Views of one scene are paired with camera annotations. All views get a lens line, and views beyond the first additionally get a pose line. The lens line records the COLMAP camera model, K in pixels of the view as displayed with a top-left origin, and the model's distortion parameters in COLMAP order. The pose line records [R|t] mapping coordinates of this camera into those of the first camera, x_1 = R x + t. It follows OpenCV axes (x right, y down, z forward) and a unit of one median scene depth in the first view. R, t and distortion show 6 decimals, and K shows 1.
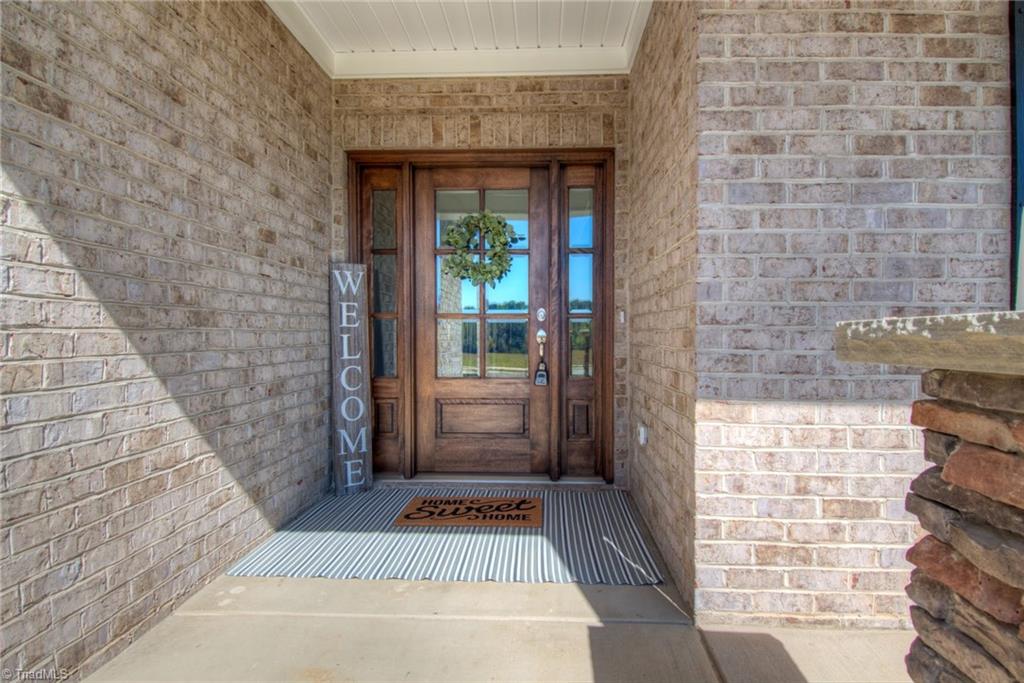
lens RADIAL K [[561.1, 0, 523.0], [0, 561.1, 345.3], [0, 0, 1]] dist [0.048091, -0.051972]
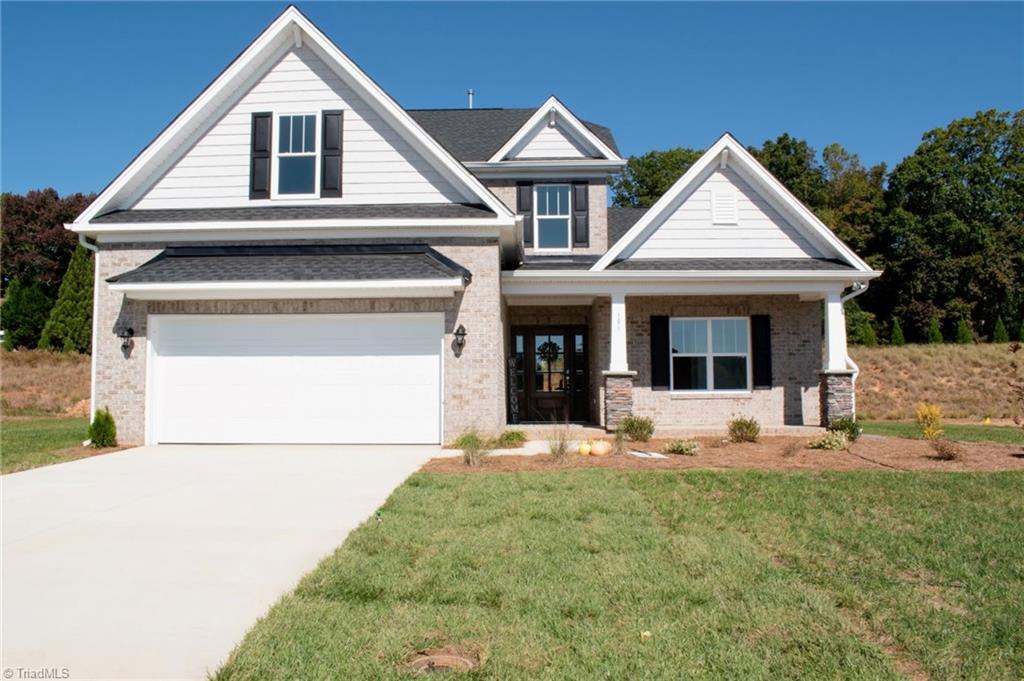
lens RADIAL K [[817.8, 0, 512.0], [0, 817.8, 340.5], [0, 0, 1]] dist [-0.092301, 0.000621]
pose [[0.999857, -0.007724, 0.015014, -0.499003], [0.009109, 0.995482, -0.094516, 0.289436], [-0.014216, 0.094639, 0.995410, -5.192815]]
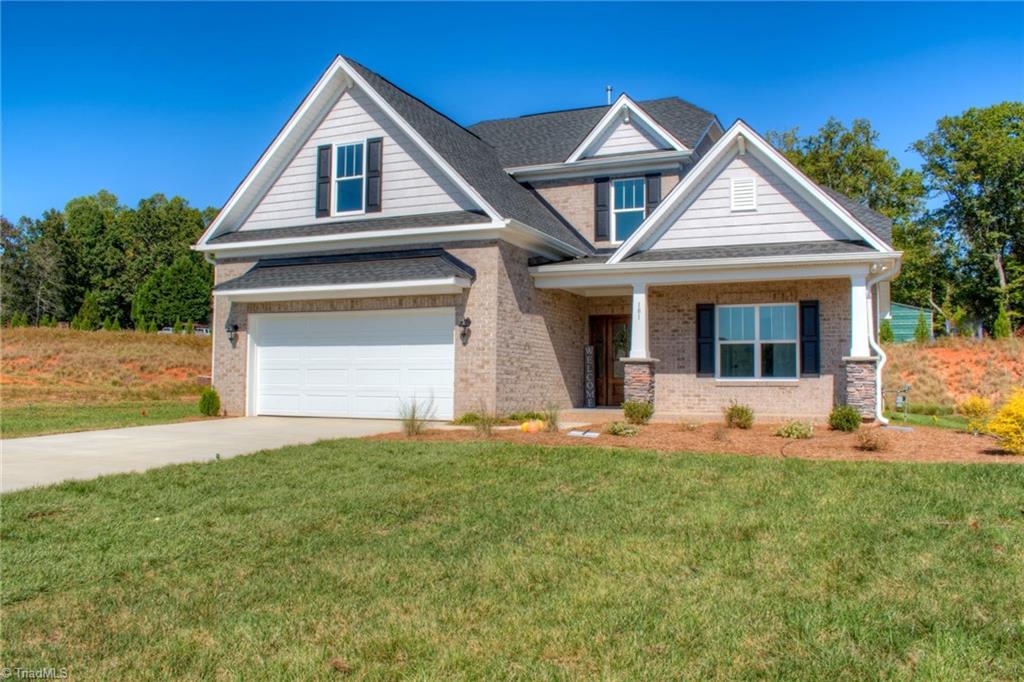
lens RADIAL K [[847.0, 0, 512.0], [0, 847.0, 341.0], [0, 0, 1]] dist [-0.088763, 0.003986]
pose [[0.930589, -0.015328, -0.365746, 1.604422], [-0.014689, 0.996755, -0.079146, 0.344629], [0.365772, 0.079025, 0.927343, -5.566165]]
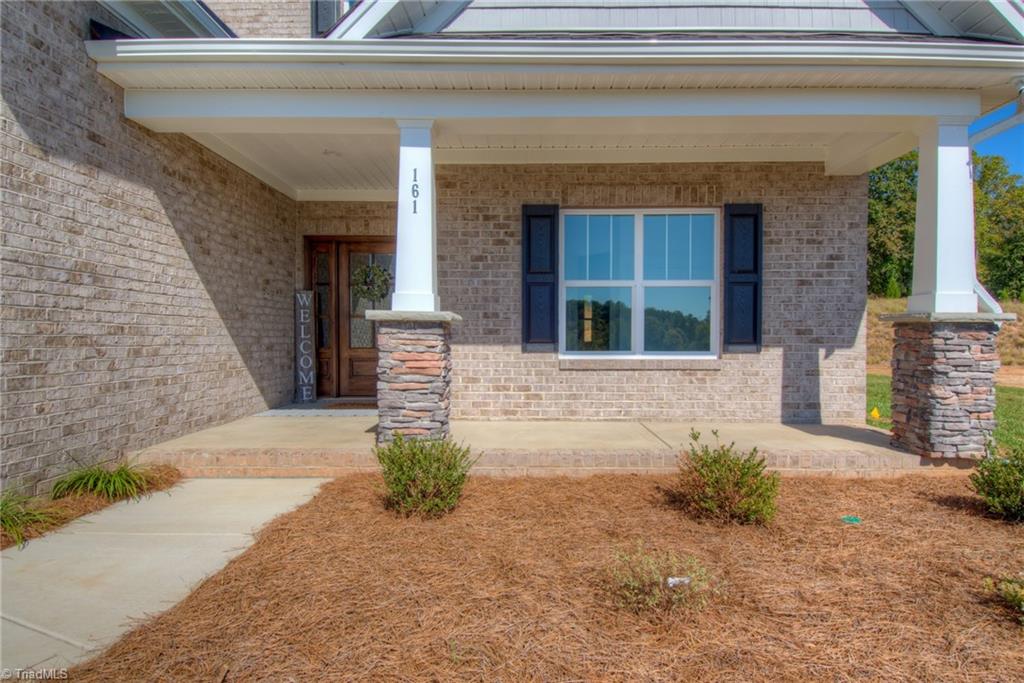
lens RADIAL K [[561.1, 0, 523.0], [0, 561.1, 345.3], [0, 0, 1]] dist [0.048091, -0.051972]
pose [[0.999284, -0.001807, 0.037805, 0.521128], [0.002194, 0.999946, -0.010194, 0.096335], [-0.037784, 0.010270, 0.999233, -1.379809]]
